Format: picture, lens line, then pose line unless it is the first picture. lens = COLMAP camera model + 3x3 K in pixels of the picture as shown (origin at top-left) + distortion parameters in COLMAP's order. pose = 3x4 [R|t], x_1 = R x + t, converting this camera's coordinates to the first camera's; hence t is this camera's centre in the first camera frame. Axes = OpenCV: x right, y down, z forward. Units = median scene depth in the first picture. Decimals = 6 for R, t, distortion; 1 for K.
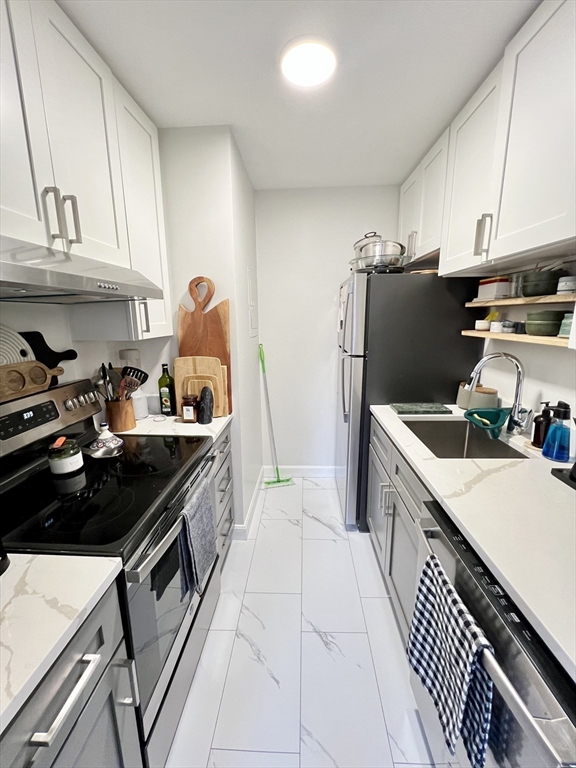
lens RADIAL K [[319.7, 0, 288.0], [0, 319.7, 384.0], [0, 0, 1]] dist [-0.000955, -0.000043]
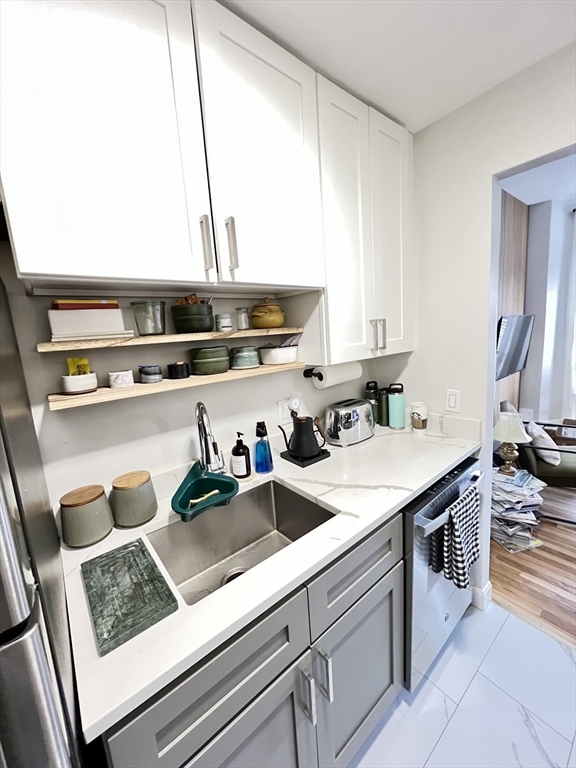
lens RADIAL K [[302.9, 0, 288.0], [0, 302.9, 384.0], [0, 0, 1]] dist [-0.000811, -0.000100]
pose [[-0.660284, -0.084584, 0.746237, -0.006107], [0.228118, 0.924103, 0.306588, -0.390273], [-0.715533, 0.372665, -0.590875, 1.574073]]
